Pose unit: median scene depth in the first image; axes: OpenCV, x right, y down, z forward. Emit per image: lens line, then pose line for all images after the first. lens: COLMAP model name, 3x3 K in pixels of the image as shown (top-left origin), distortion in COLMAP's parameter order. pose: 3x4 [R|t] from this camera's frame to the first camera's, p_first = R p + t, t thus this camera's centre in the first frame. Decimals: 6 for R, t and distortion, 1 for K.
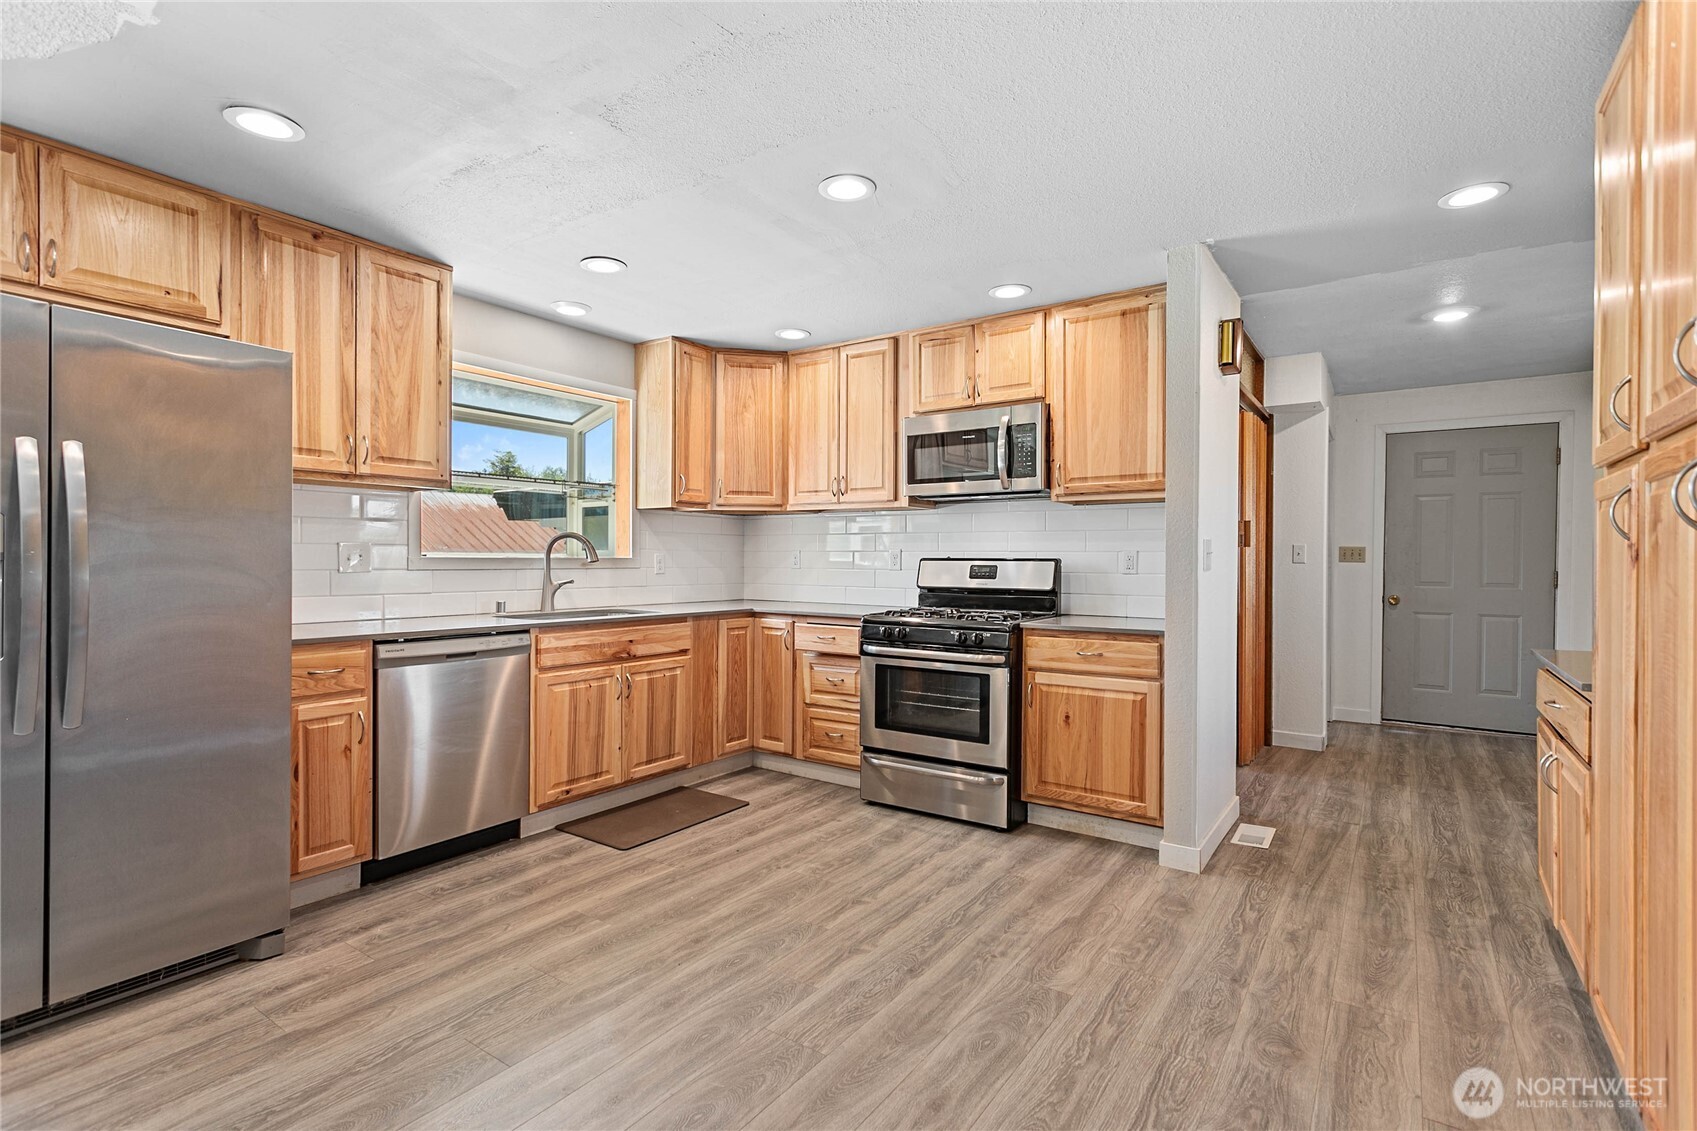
lens RADIAL K [[813.3, 0, 855.0], [0, 813.3, 561.9], [0, 0, 1]] dist [-0.001039, 0.002700]
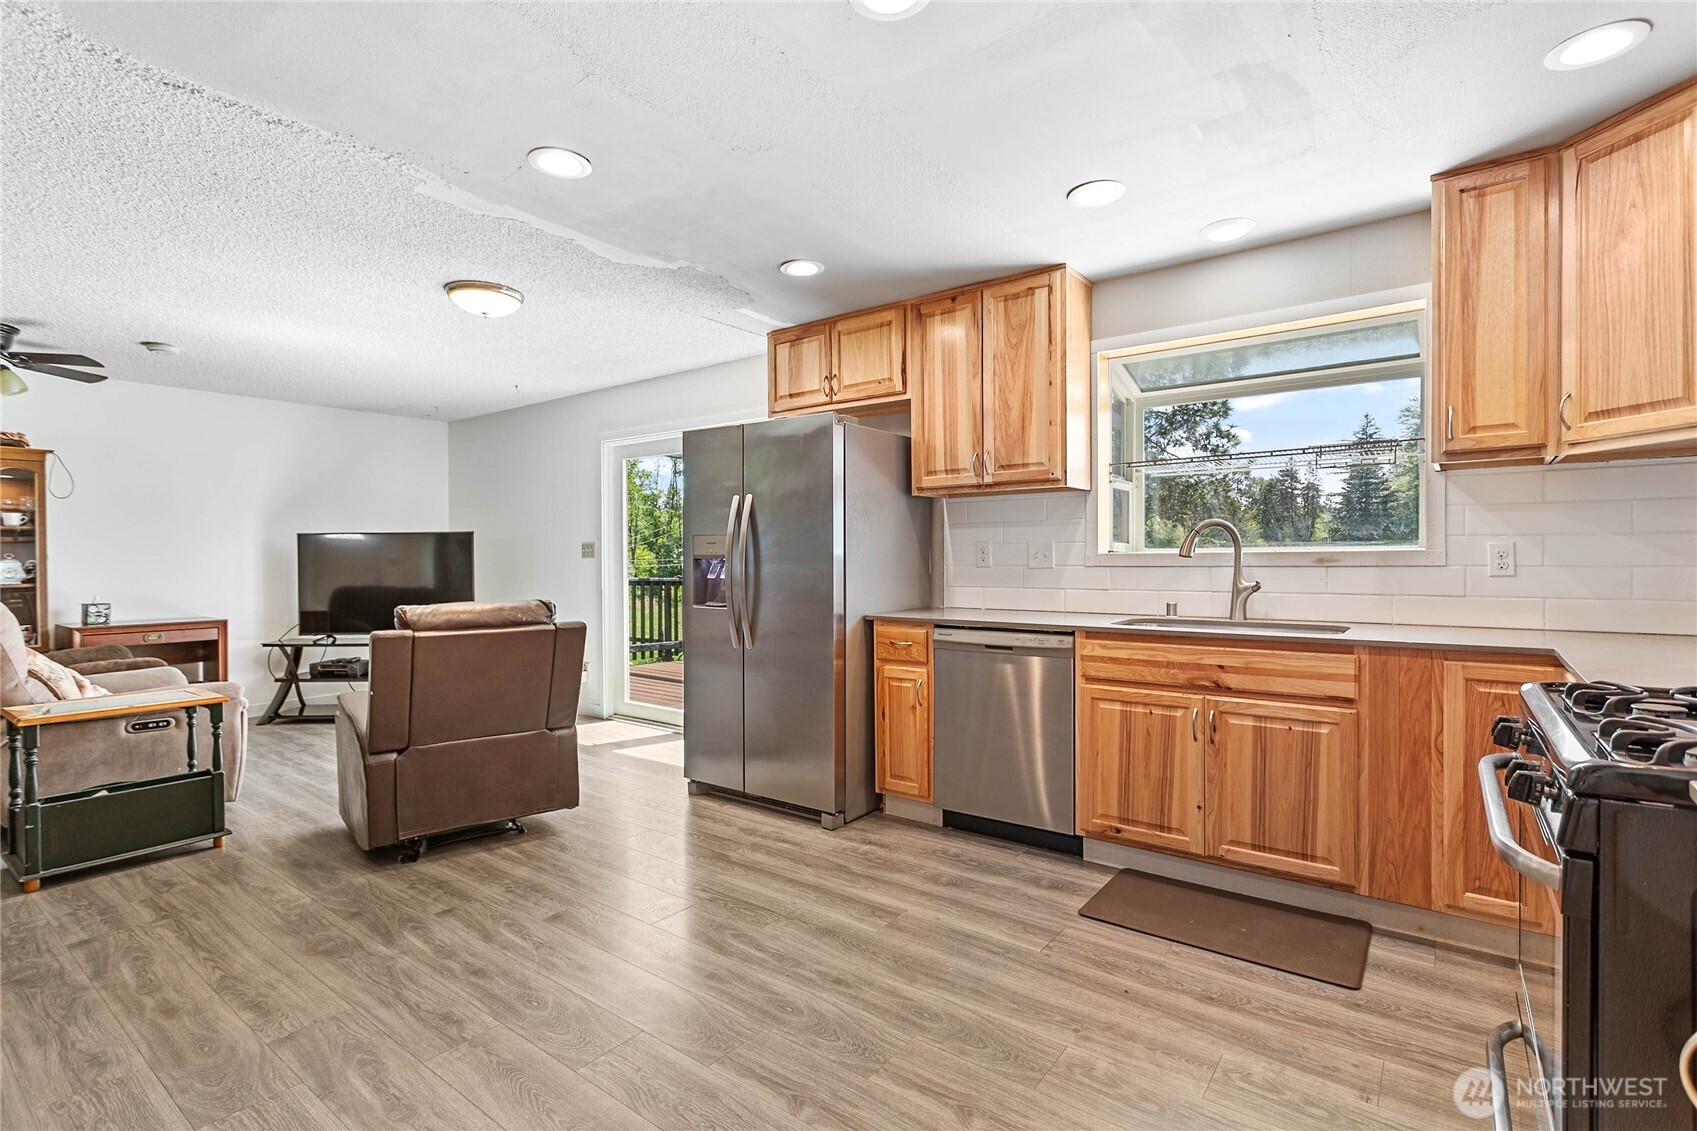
lens RADIAL K [[813.3, 0, 857.1], [0, 813.3, 567.0], [0, 0, 1]] dist [-0.001039, 0.002700]
pose [[-0.063917, 0.005154, -0.997942, 0.545024], [0.002463, 0.999984, 0.005007, 0.005158], [0.997952, -0.002138, -0.063929, 0.847975]]
